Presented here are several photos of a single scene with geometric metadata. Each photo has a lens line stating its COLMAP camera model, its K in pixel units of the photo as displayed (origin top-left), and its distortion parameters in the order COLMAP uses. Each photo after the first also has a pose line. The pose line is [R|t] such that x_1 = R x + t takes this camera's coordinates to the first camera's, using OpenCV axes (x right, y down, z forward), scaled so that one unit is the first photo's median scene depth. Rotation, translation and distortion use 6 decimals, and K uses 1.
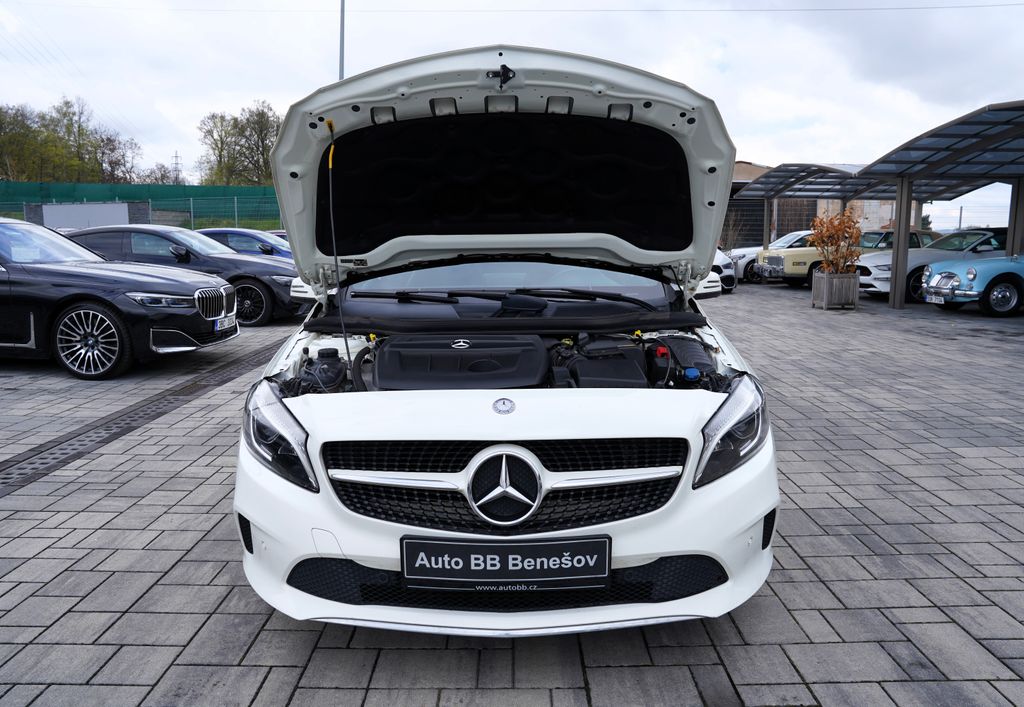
lens RADIAL K [[727.5, 0, 512.2], [0, 727.5, 344.3], [0, 0, 1]] dist [-0.051735, 0.001604]
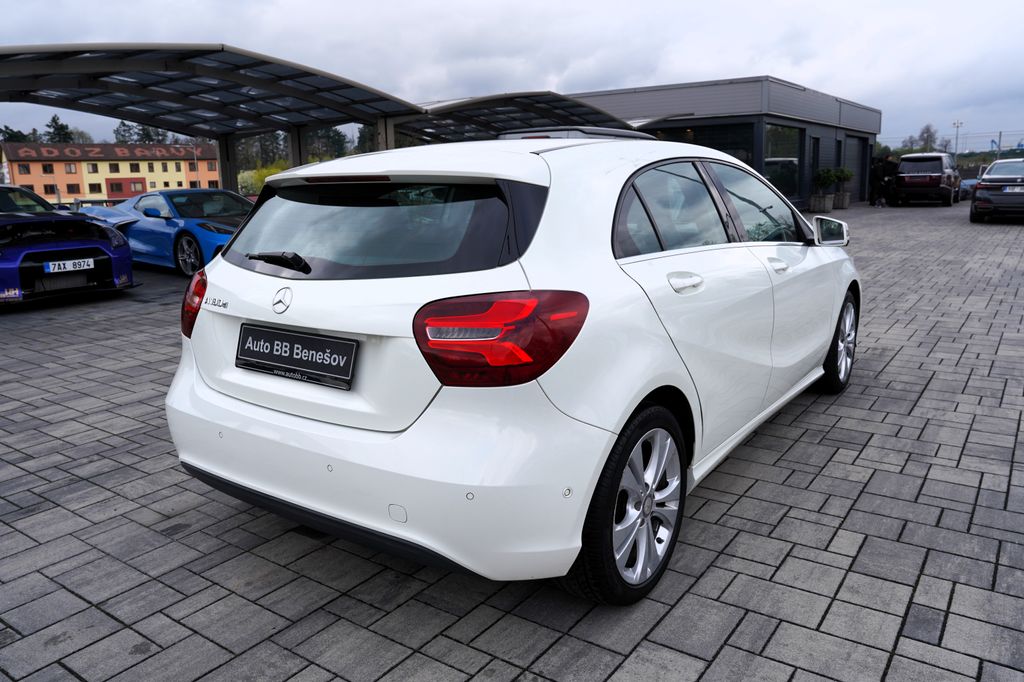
lens RADIAL K [[751.8, 0, 518.1], [0, 751.8, 333.8], [0, 0, 1]] dist [-0.035826, 0.016984]
pose [[-0.815780, -0.091096, 0.571143, -0.445327], [0.109682, 0.945230, 0.307424, -0.267946], [-0.567866, 0.313434, -0.761109, 1.794201]]
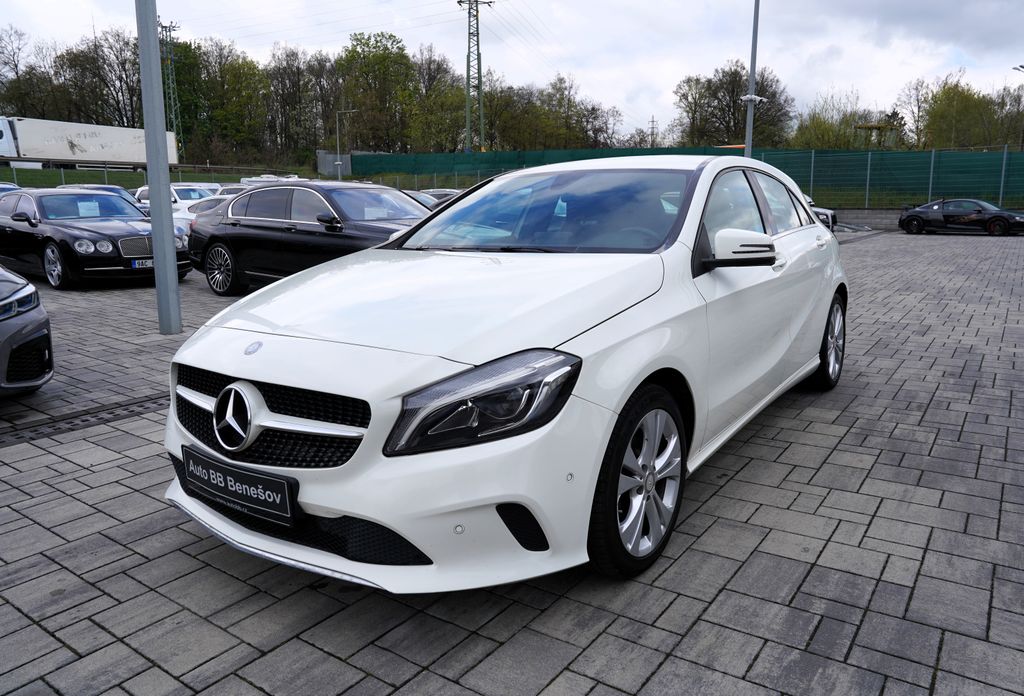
lens RADIAL K [[722.7, 0, 537.7], [0, 722.7, 330.4], [0, 0, 1]] dist [-0.048273, 0.025742]
pose [[0.823426, 0.090529, -0.560155, 0.442216], [-0.069301, 0.995845, 0.059070, -0.025601], [0.563175, -0.009821, 0.826279, 0.191623]]
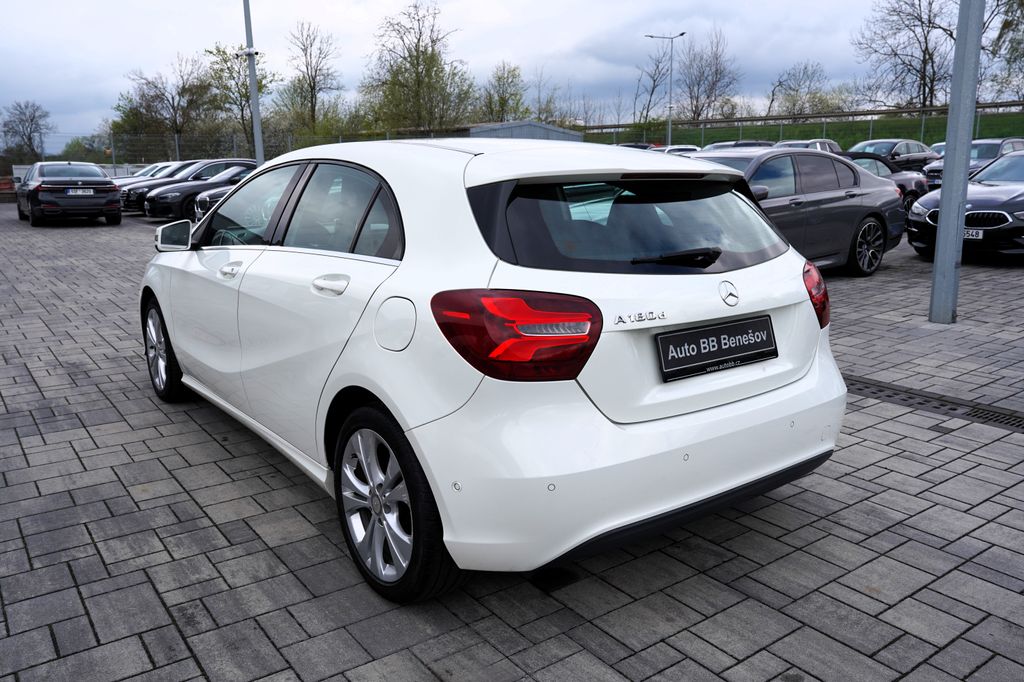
lens RADIAL K [[801.6, 0, 494.7], [0, 801.6, 336.5], [0, 0, 1]] dist [-0.037425, 0.046685]
pose [[-0.816488, 0.130716, -0.562370, 0.447926], [-0.070198, 0.944333, 0.321416, -0.289900], [0.573079, 0.301909, -0.761861, 1.830922]]
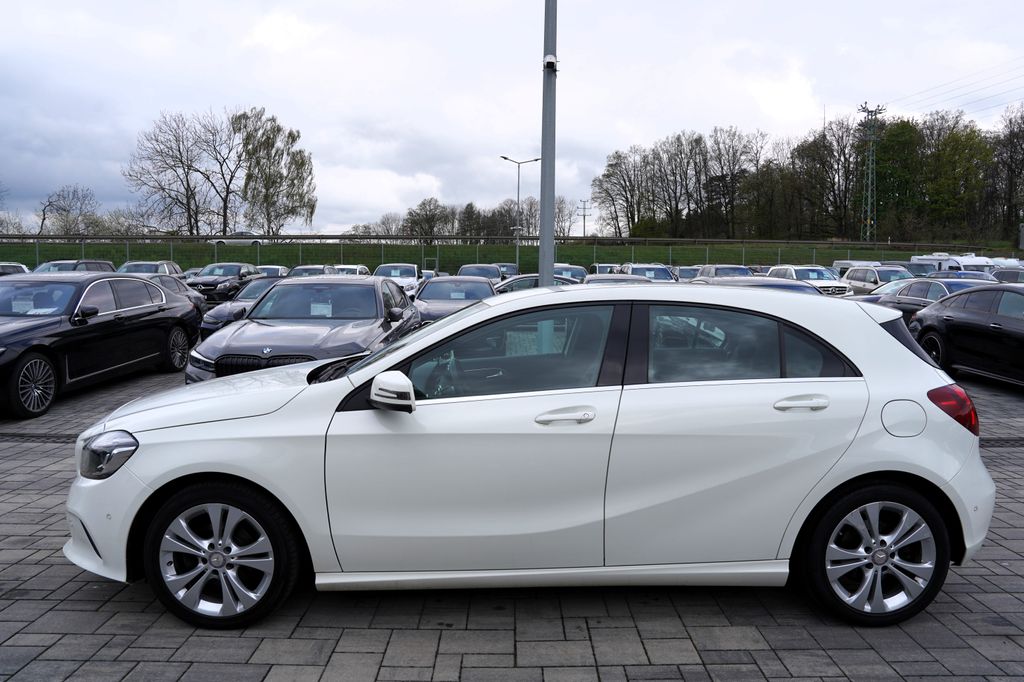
lens RADIAL K [[722.2, 0, 512.6], [0, 722.2, 340.4], [0, 0, 1]] dist [-0.056334, 0.019203]
pose [[0.001086, 0.086061, -0.996289, 0.890307], [-0.146336, 0.985578, 0.084976, -0.195396], [0.989234, 0.145701, 0.013664, 0.957796]]
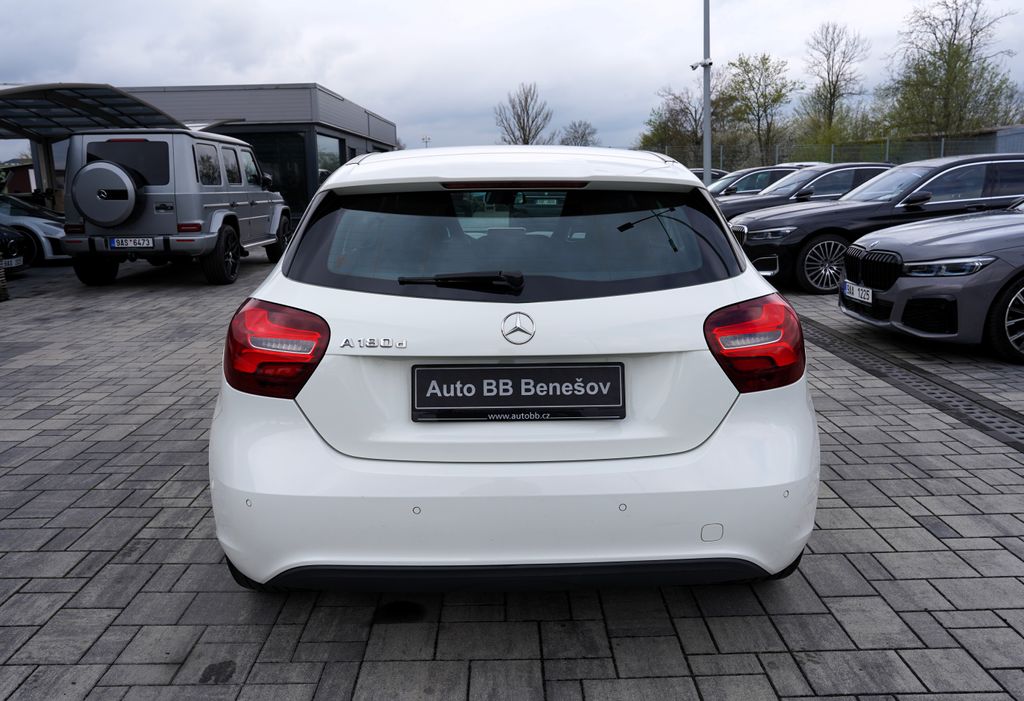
lens RADIAL K [[803.2, 0, 508.8], [0, 803.2, 358.5], [0, 0, 1]] dist [-0.062208, 0.055498]
pose [[-0.999764, 0.021446, -0.003575, -0.004599], [0.018833, 0.936362, 0.350531, -0.295019], [0.010865, 0.350381, -0.936544, 1.927166]]
